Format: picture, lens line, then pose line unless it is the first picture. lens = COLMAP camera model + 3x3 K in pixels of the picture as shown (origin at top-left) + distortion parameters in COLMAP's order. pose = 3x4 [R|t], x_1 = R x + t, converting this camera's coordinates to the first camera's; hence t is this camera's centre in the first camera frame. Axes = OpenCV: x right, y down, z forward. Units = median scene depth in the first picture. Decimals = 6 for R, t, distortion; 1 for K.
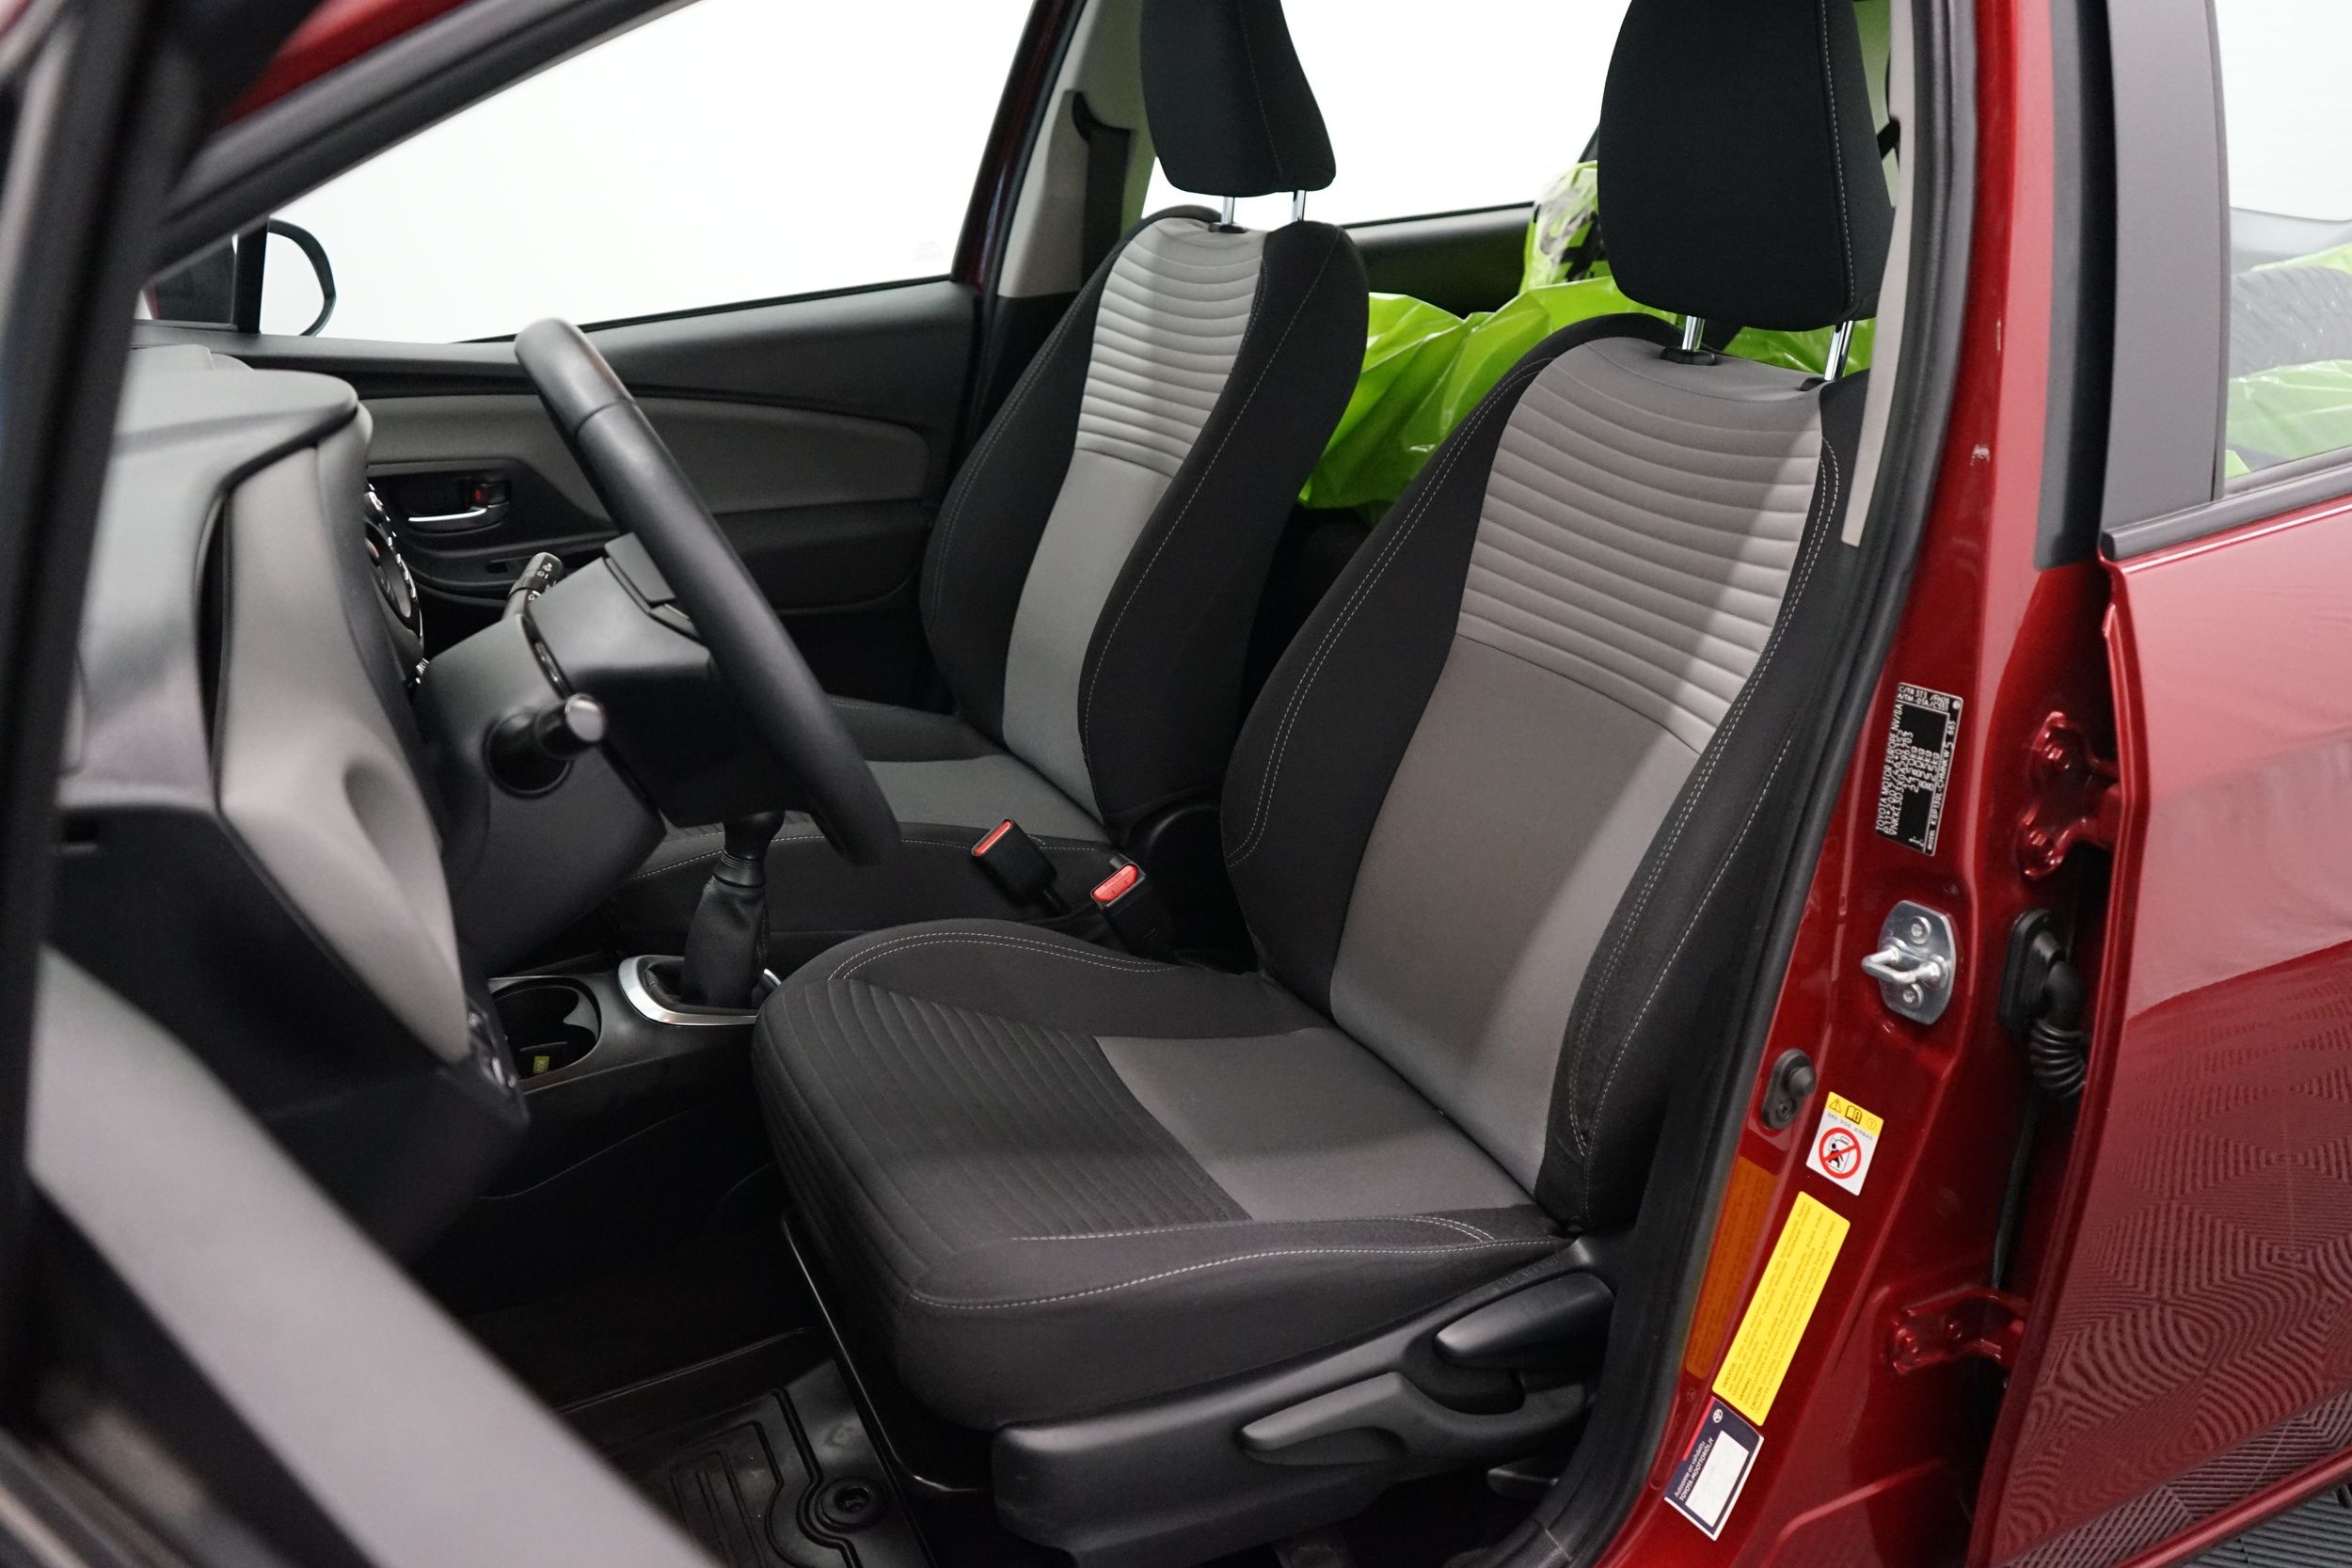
lens RADIAL K [[1878.0, 0, 1176.0], [0, 1878.0, 784.0], [0, 0, 1]] dist [0.003189, -0.000084]
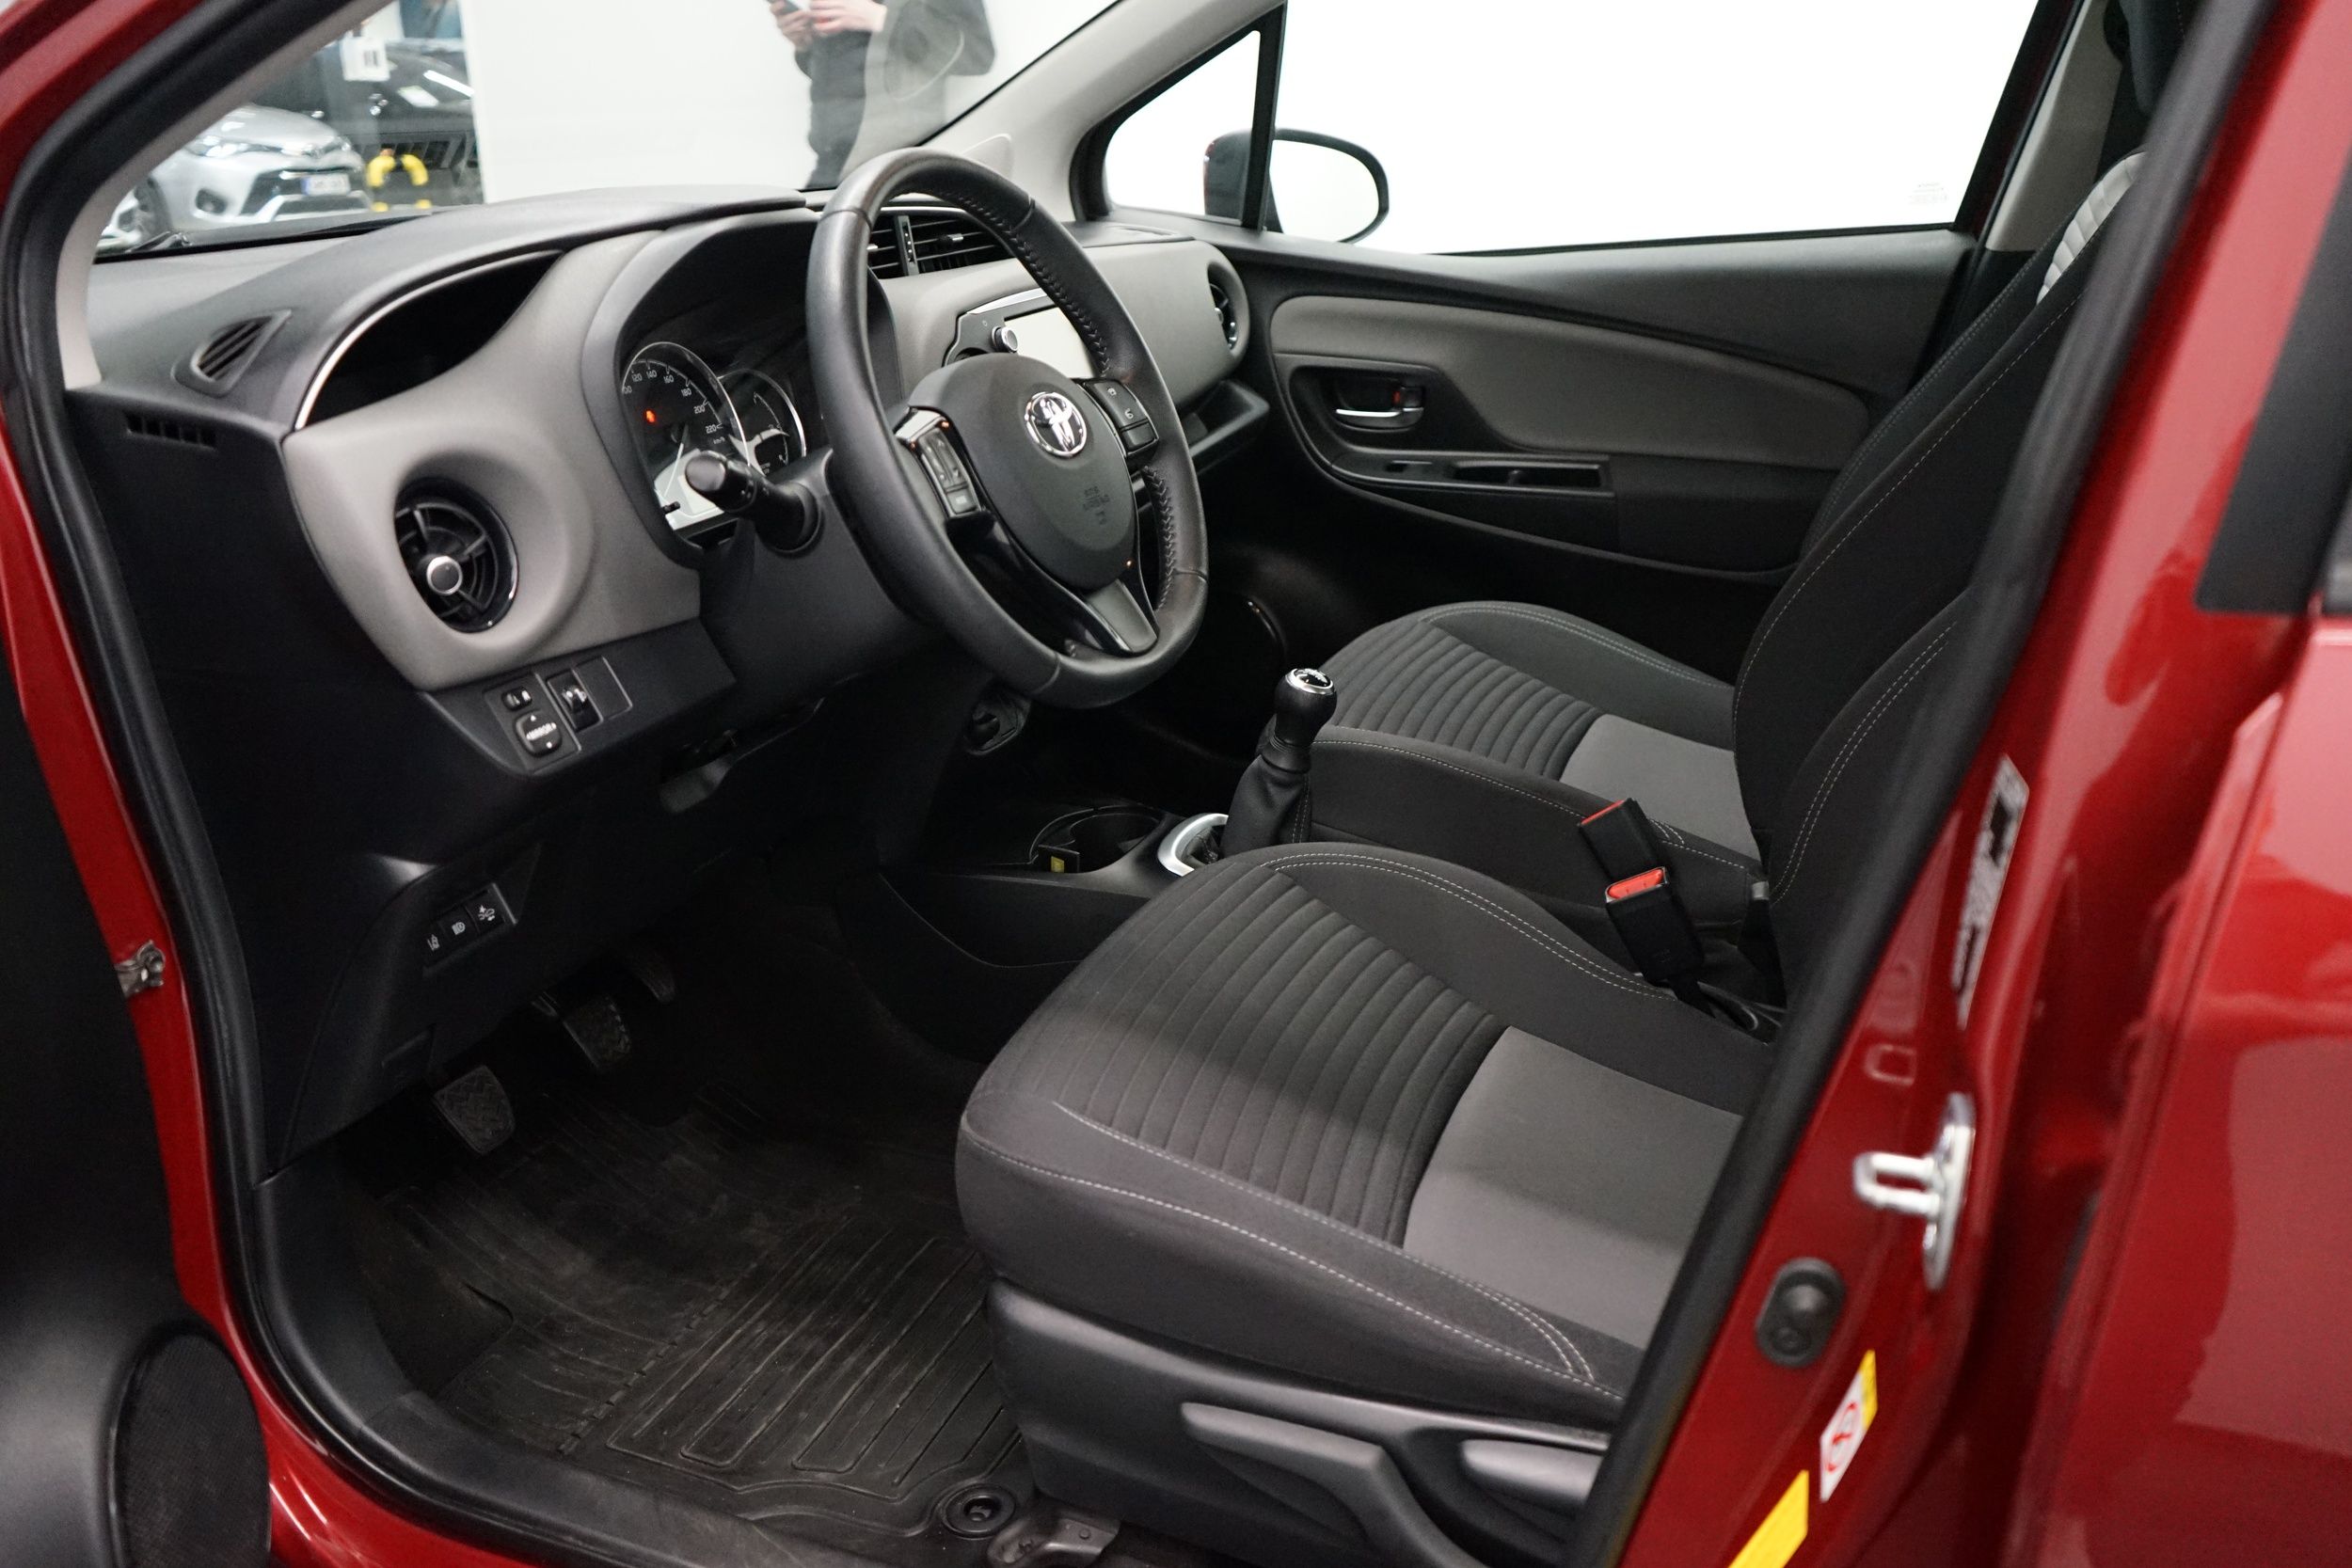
lens RADIAL K [[1878.0, 0, 1176.0], [0, 1878.0, 784.0], [0, 0, 1]] dist [0.003189, -0.000084]
pose [[0.673945, 0.257217, -0.692559, 0.346579], [-0.259653, 0.960096, 0.103906, -0.022492], [0.691649, 0.109798, 0.713839, 0.185481]]
